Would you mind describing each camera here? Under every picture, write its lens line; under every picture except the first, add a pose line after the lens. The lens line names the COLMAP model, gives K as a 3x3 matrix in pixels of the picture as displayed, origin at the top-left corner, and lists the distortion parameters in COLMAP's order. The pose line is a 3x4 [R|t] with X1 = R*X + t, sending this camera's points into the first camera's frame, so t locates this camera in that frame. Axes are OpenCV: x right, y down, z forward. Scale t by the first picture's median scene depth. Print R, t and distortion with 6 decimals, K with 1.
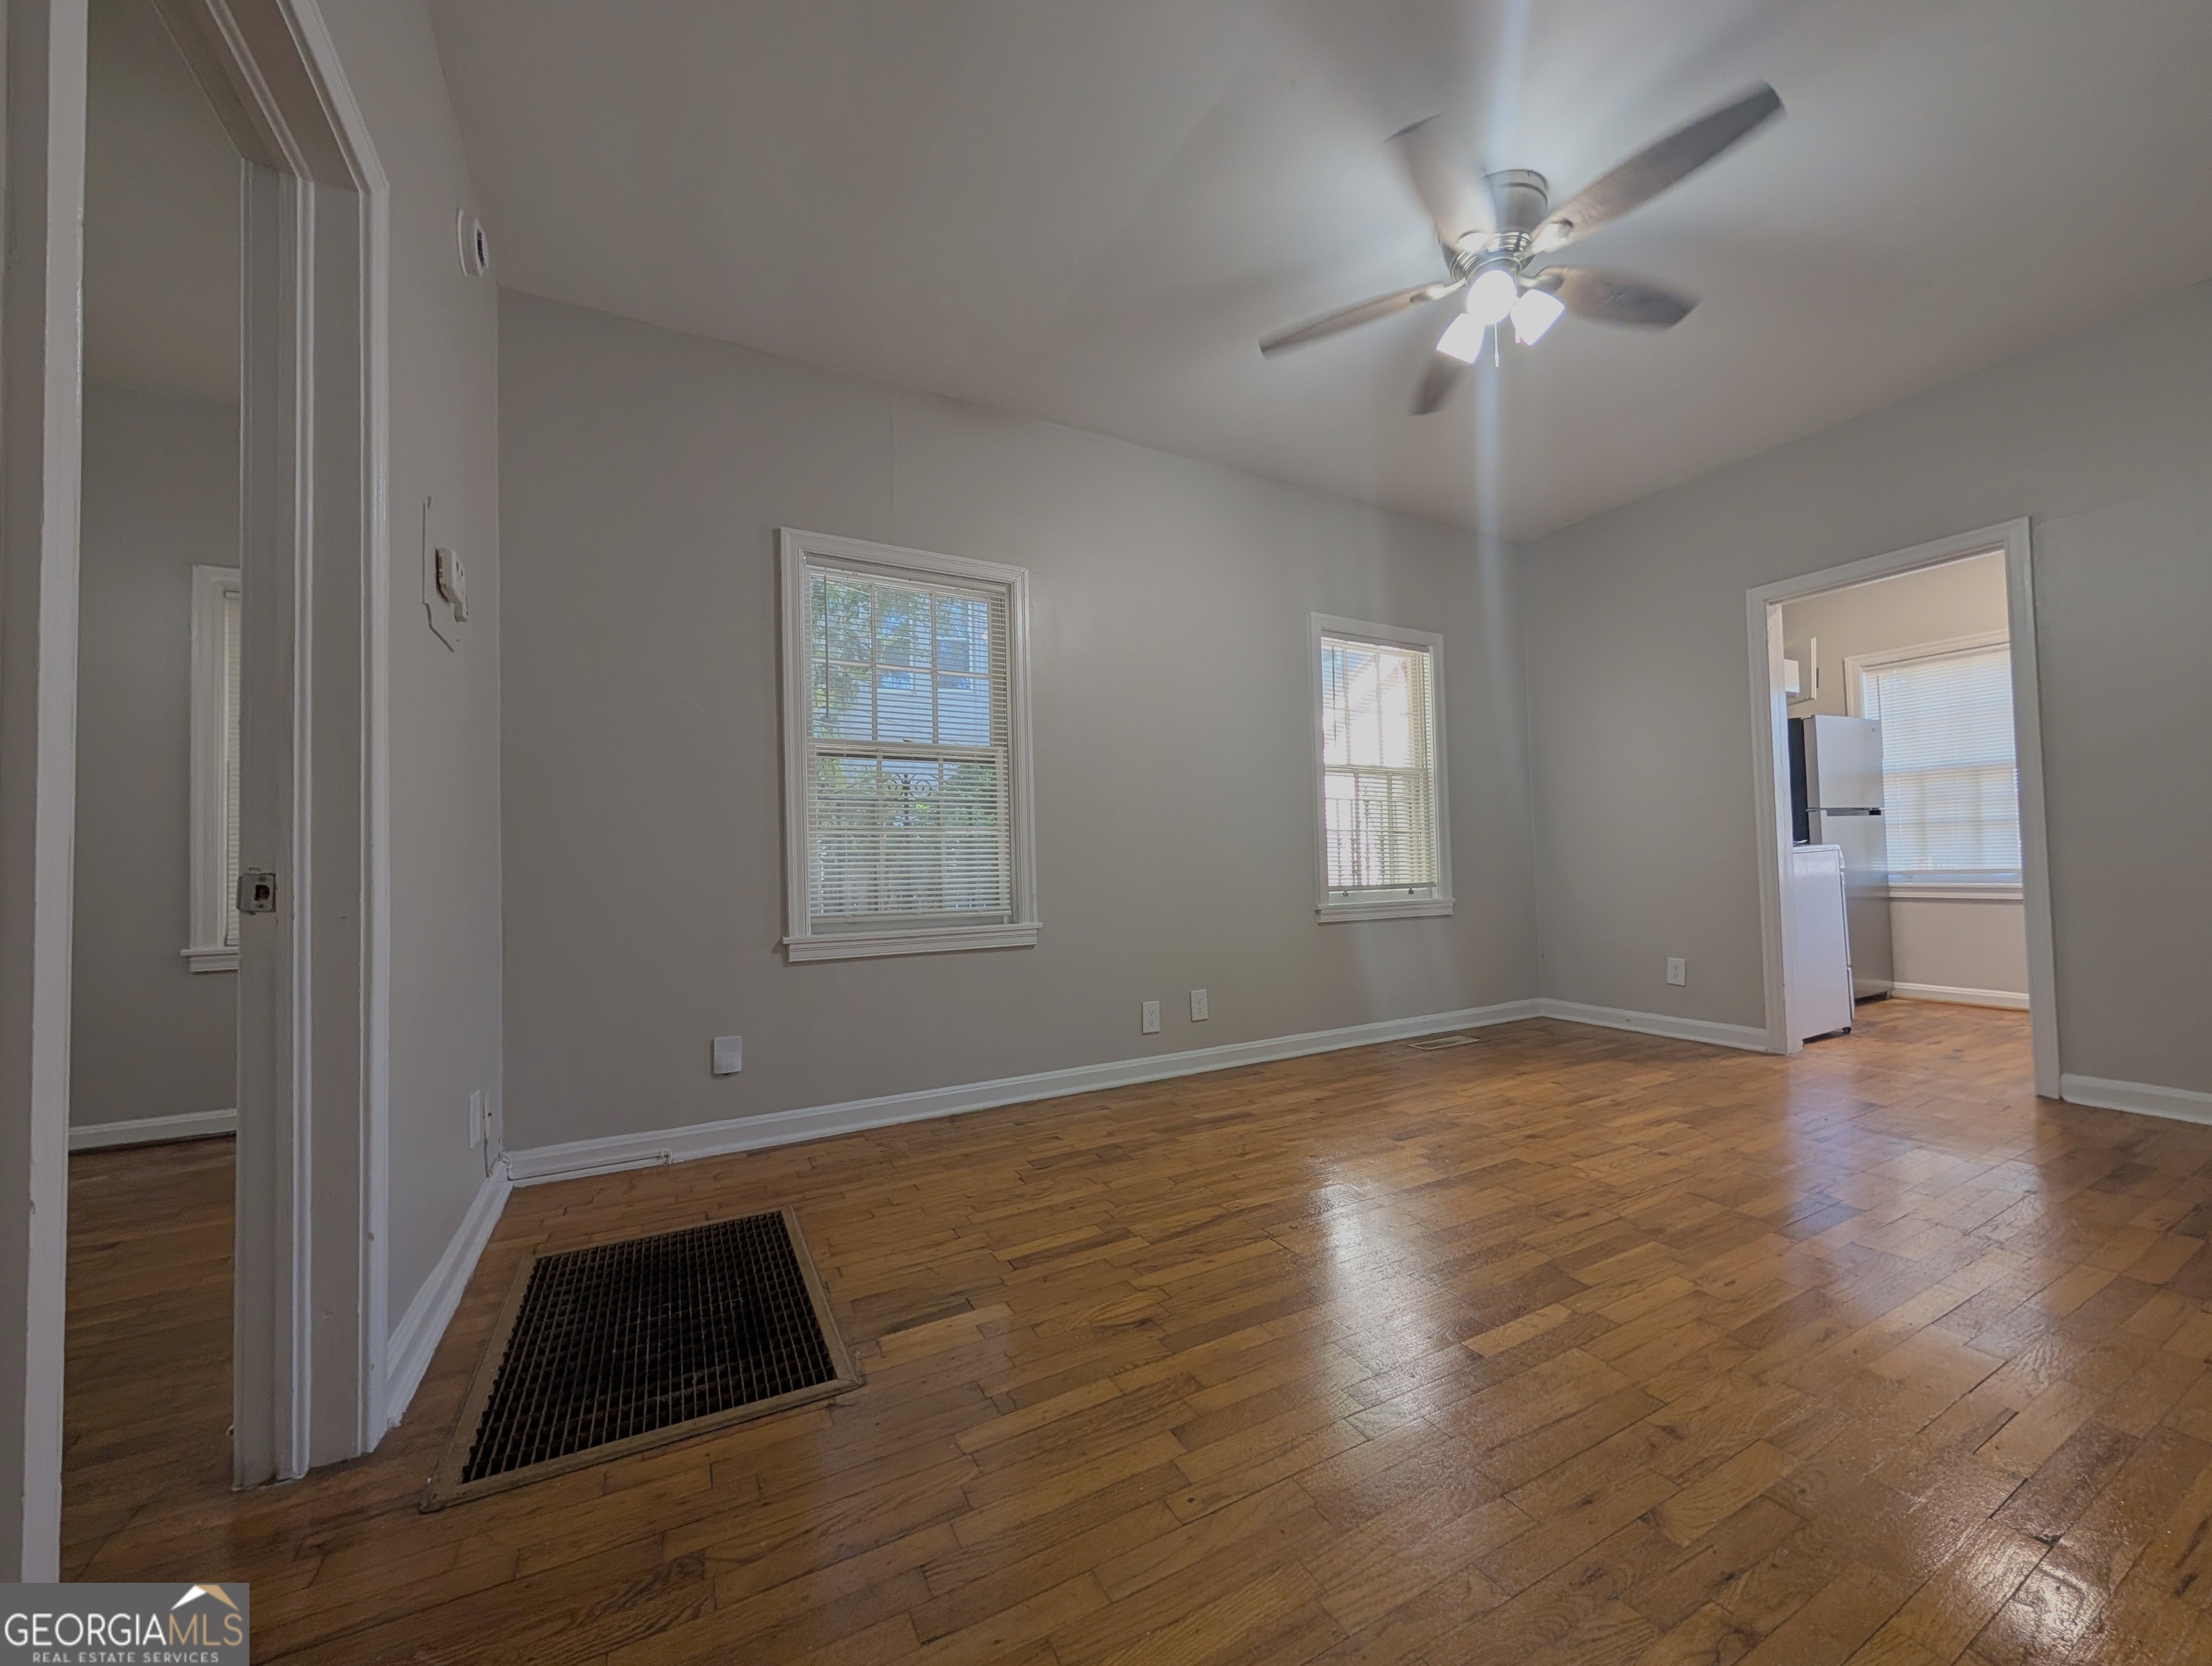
lens RADIAL K [[839.7, 0, 1103.3], [0, 839.7, 847.2], [0, 0, 1]] dist [-0.000673, -0.000349]
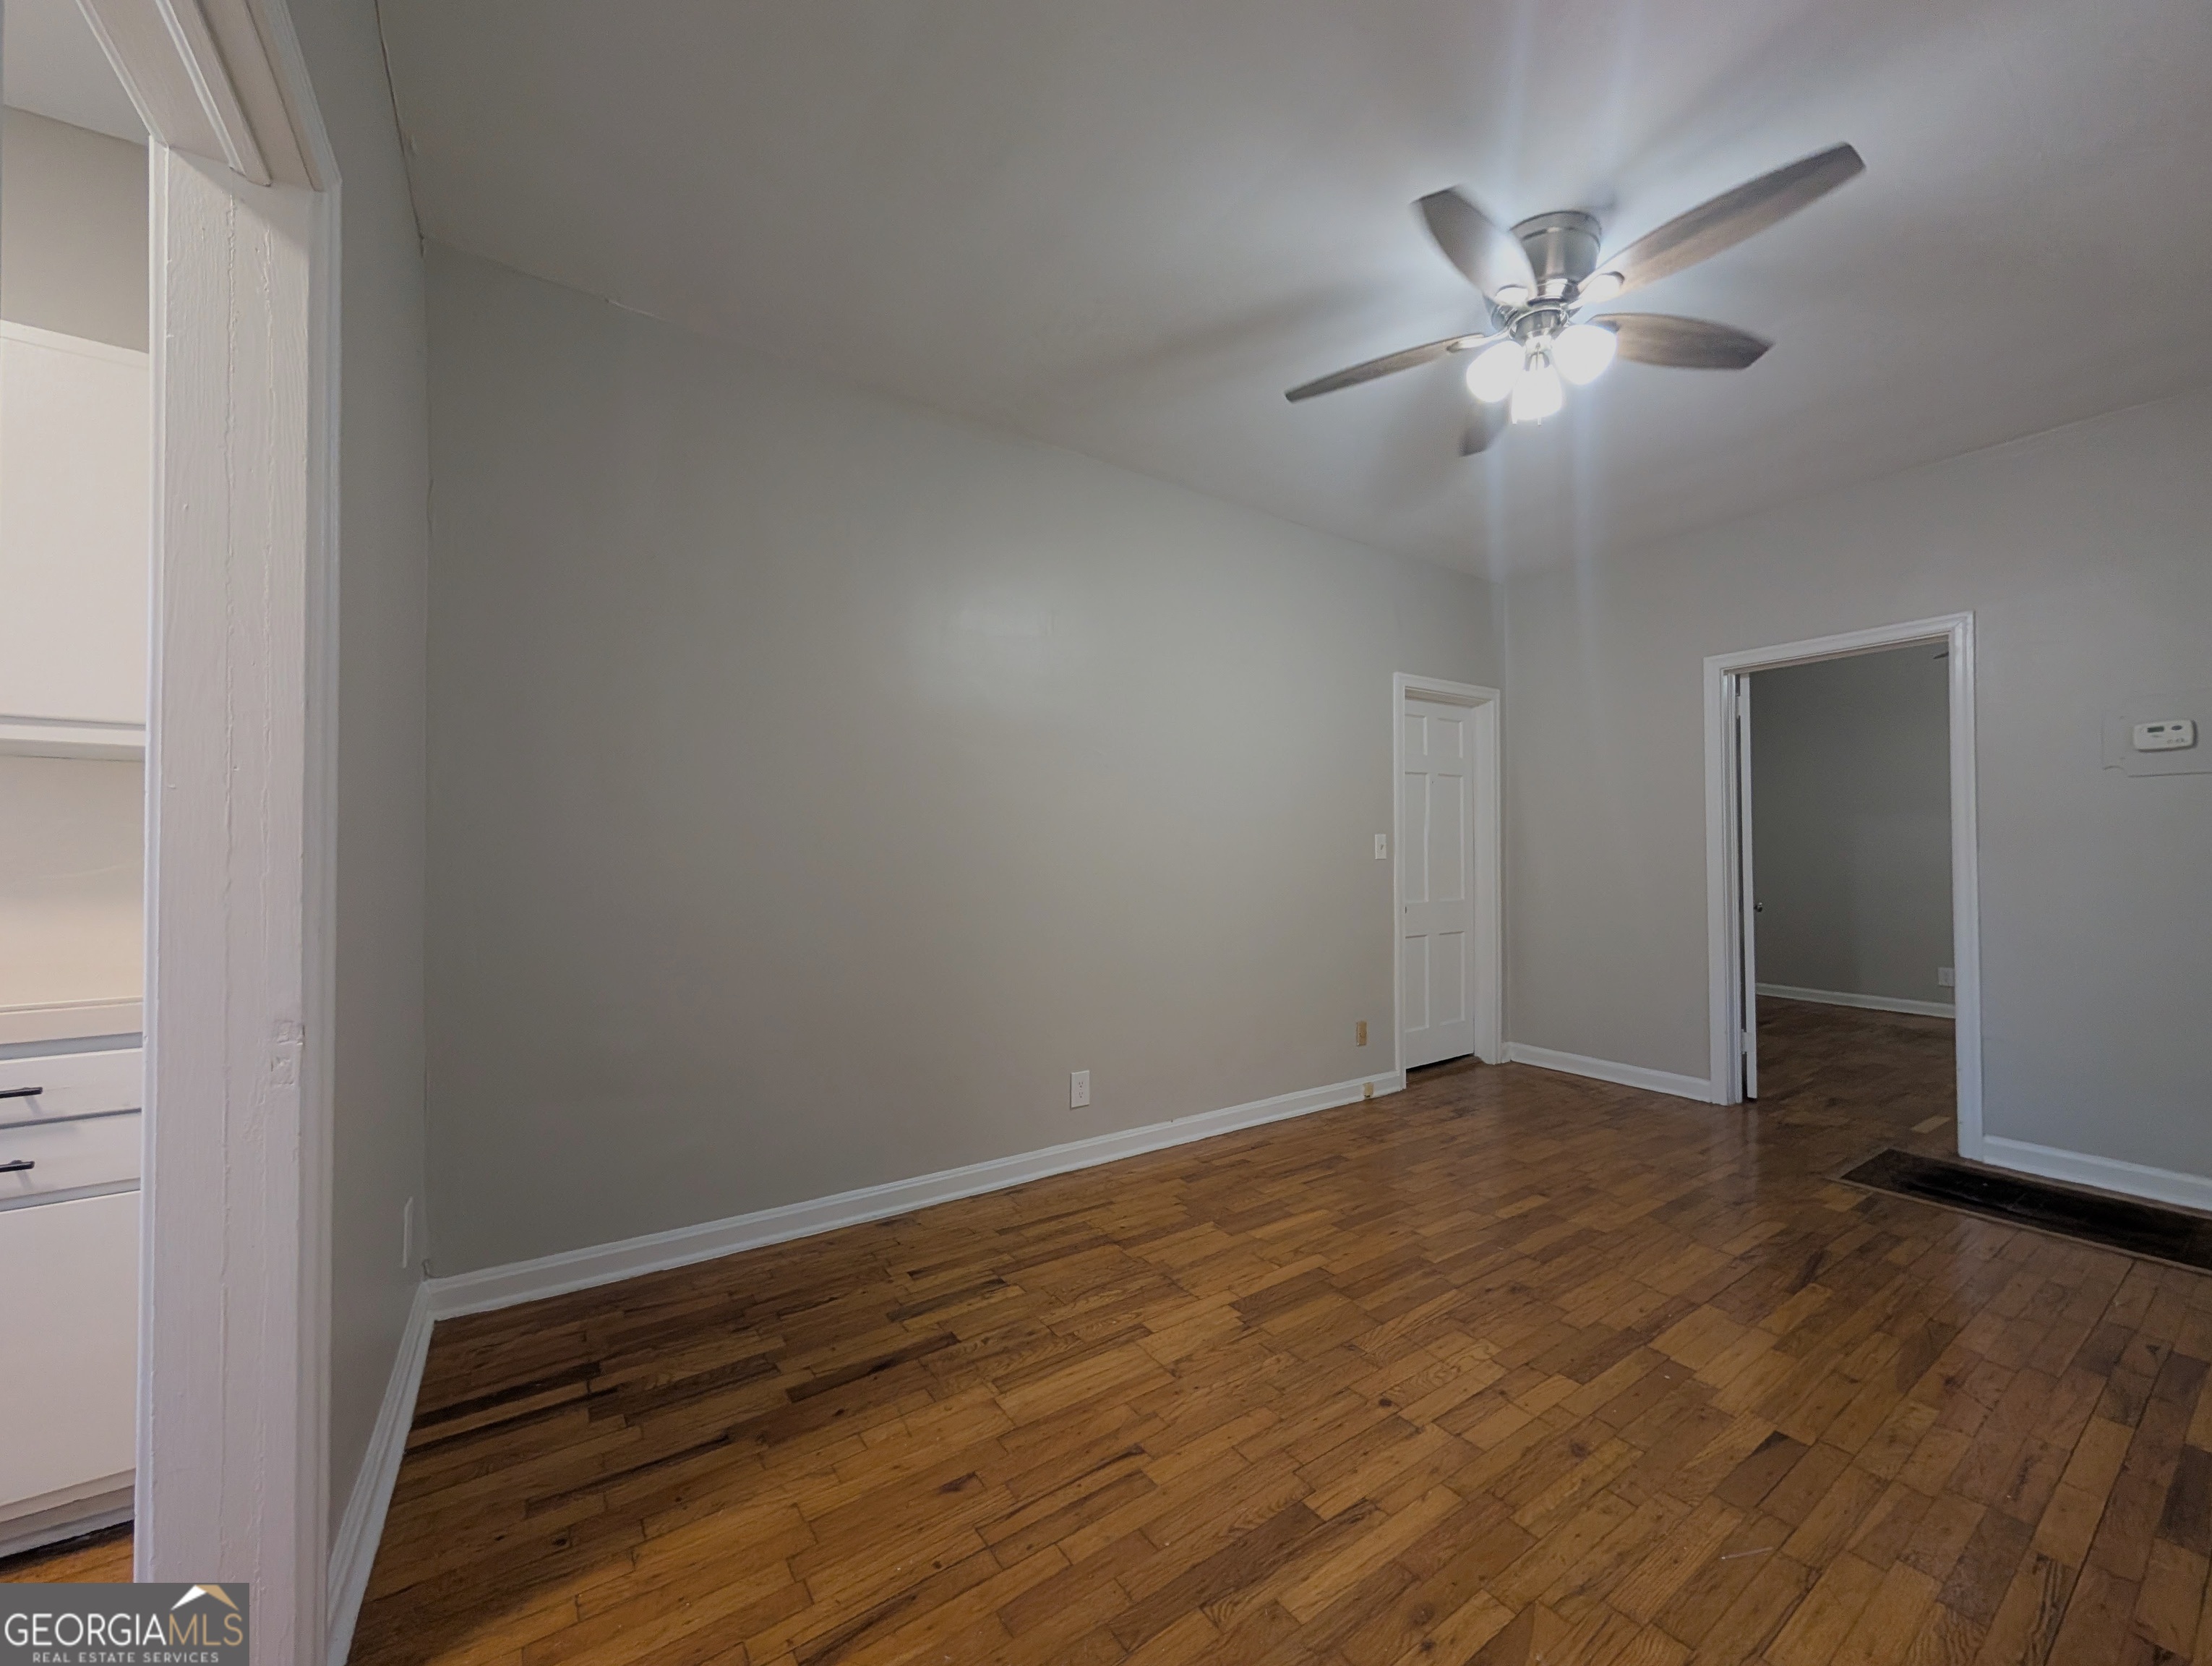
lens RADIAL K [[839.7, 0, 1103.3], [0, 839.7, 847.2], [0, 0, 1]] dist [-0.000673, -0.000349]
pose [[-0.995470, 0.020265, -0.092895, 0.948454], [0.023636, 0.999096, -0.035333, -0.079955], [0.092095, -0.037368, -0.995049, 1.679561]]
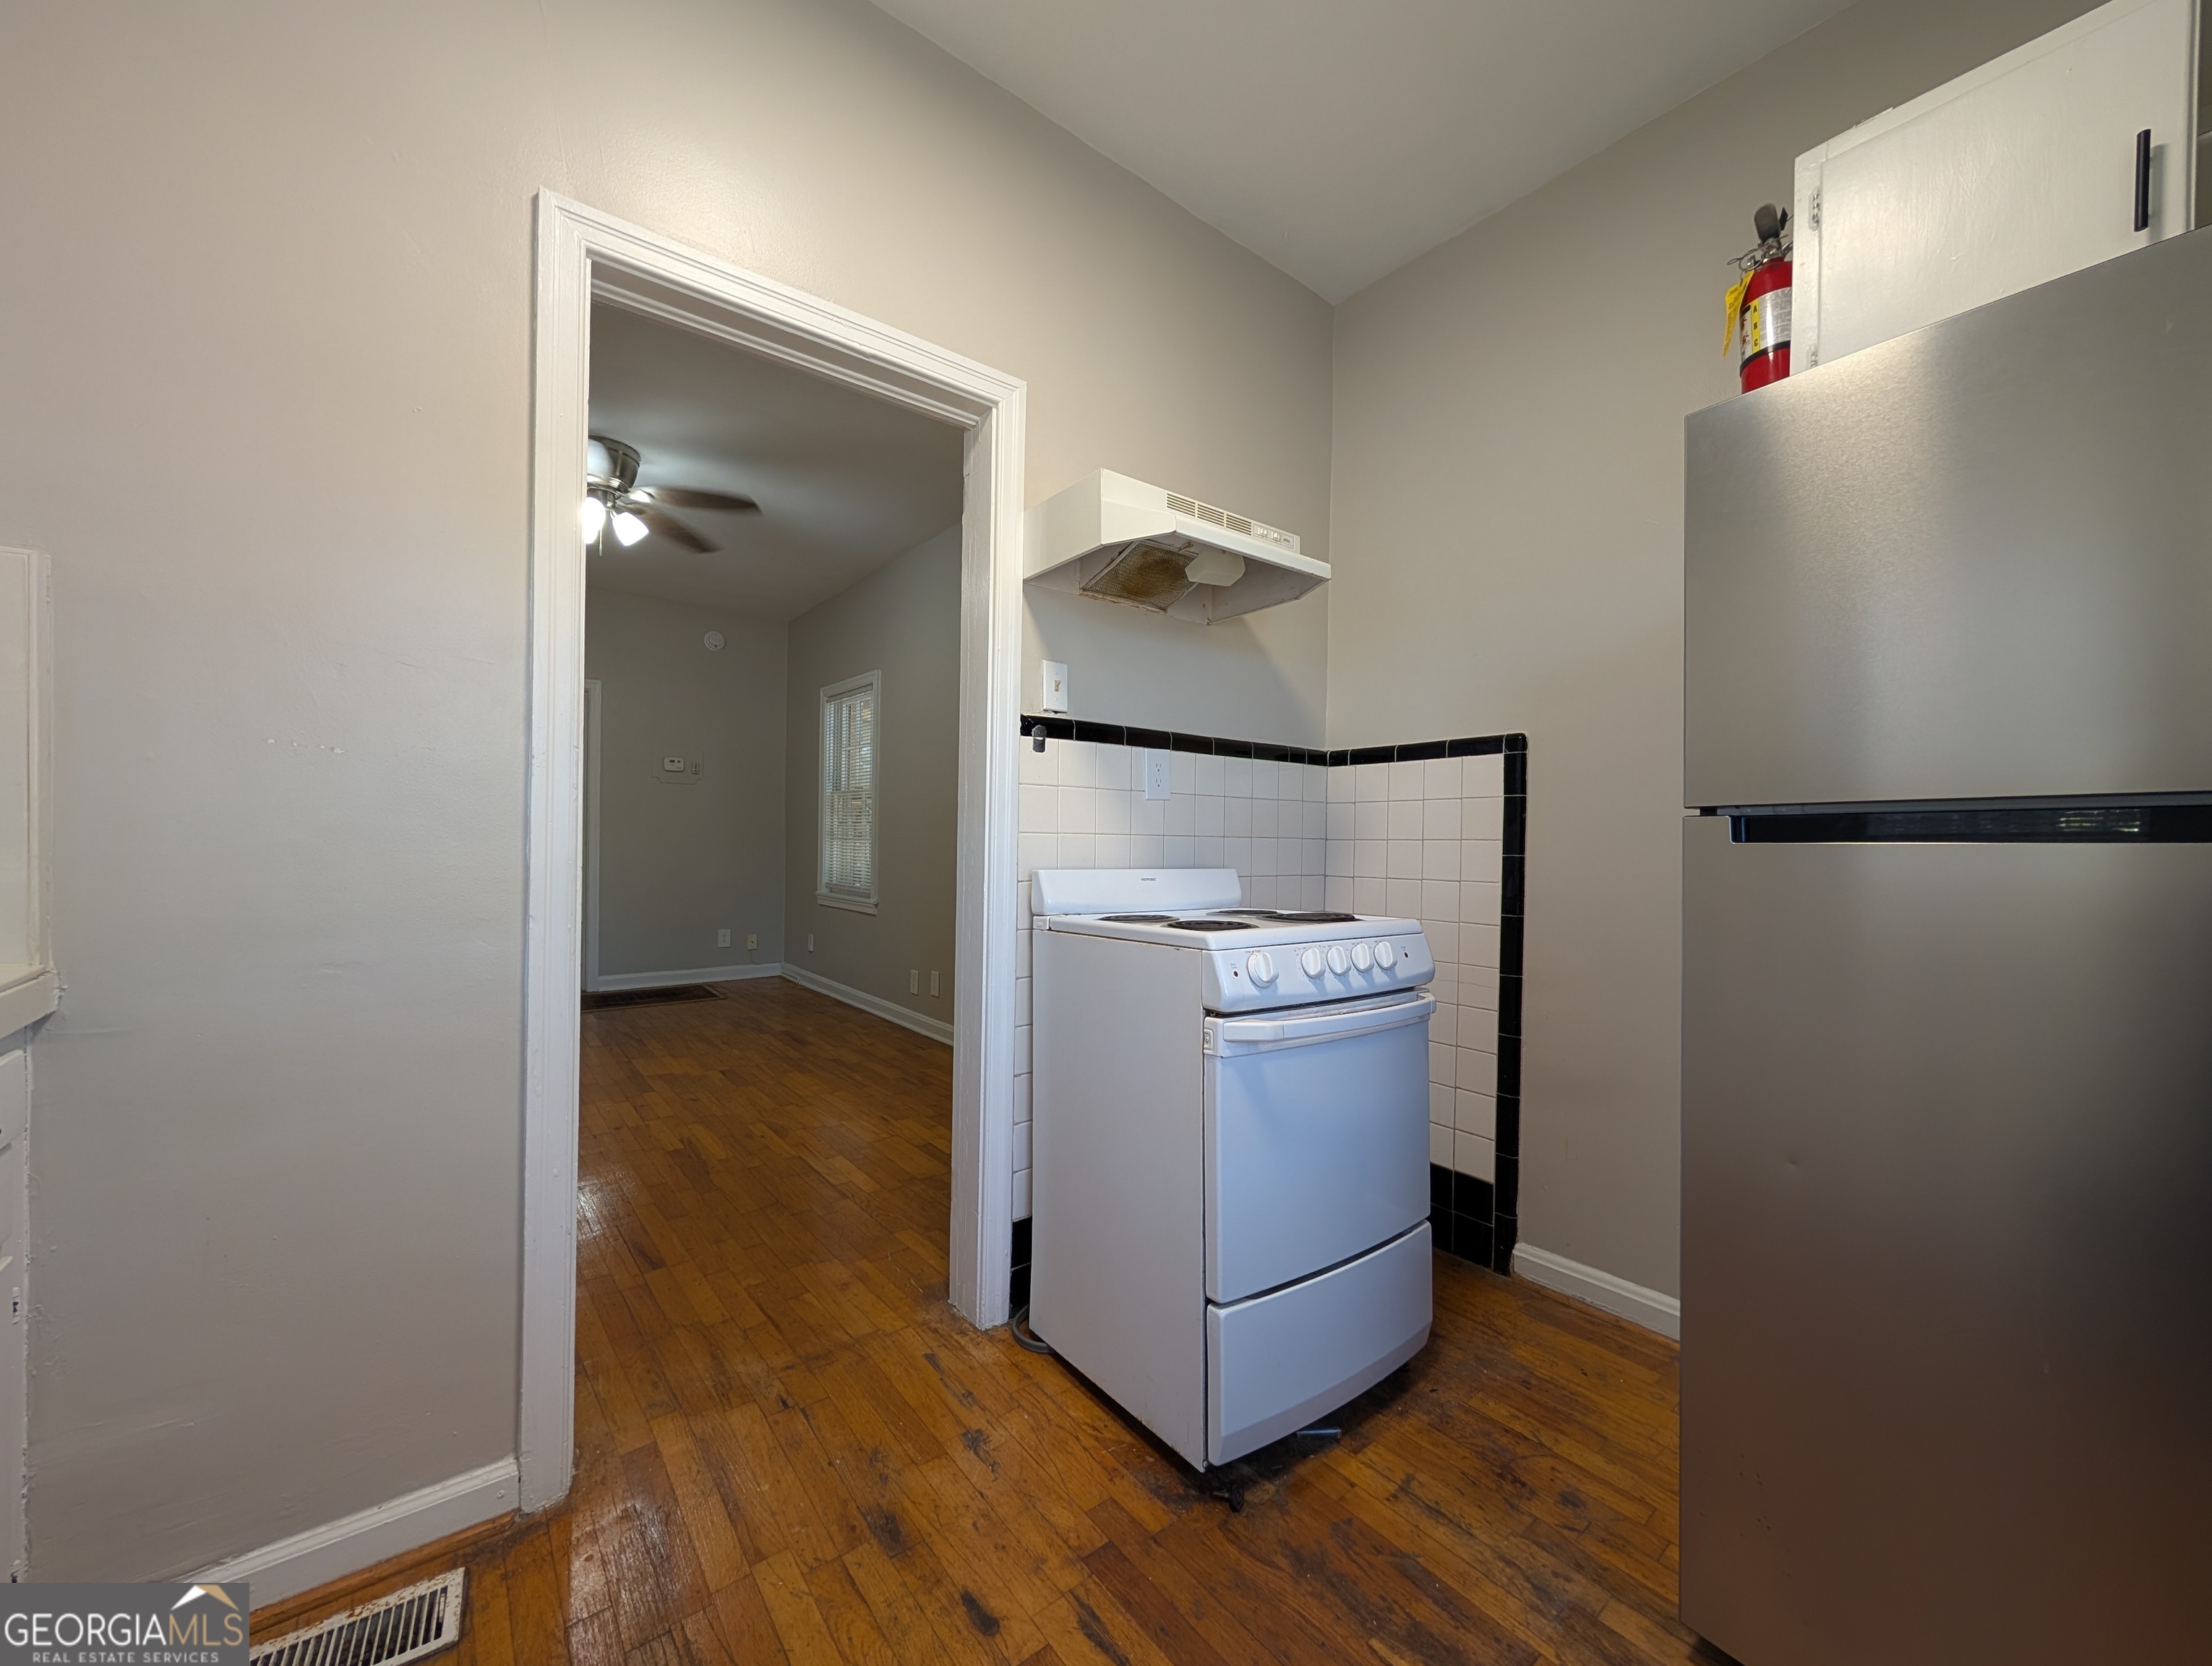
lens RADIAL K [[839.7, 0, 1103.3], [0, 839.7, 847.2], [0, 0, 1]] dist [-0.000673, -0.000349]
pose [[0.176900, 0.034362, -0.983629, 1.952659], [0.007324, 0.999317, 0.036227, -0.079511], [0.984202, -0.013613, 0.176528, 1.469184]]
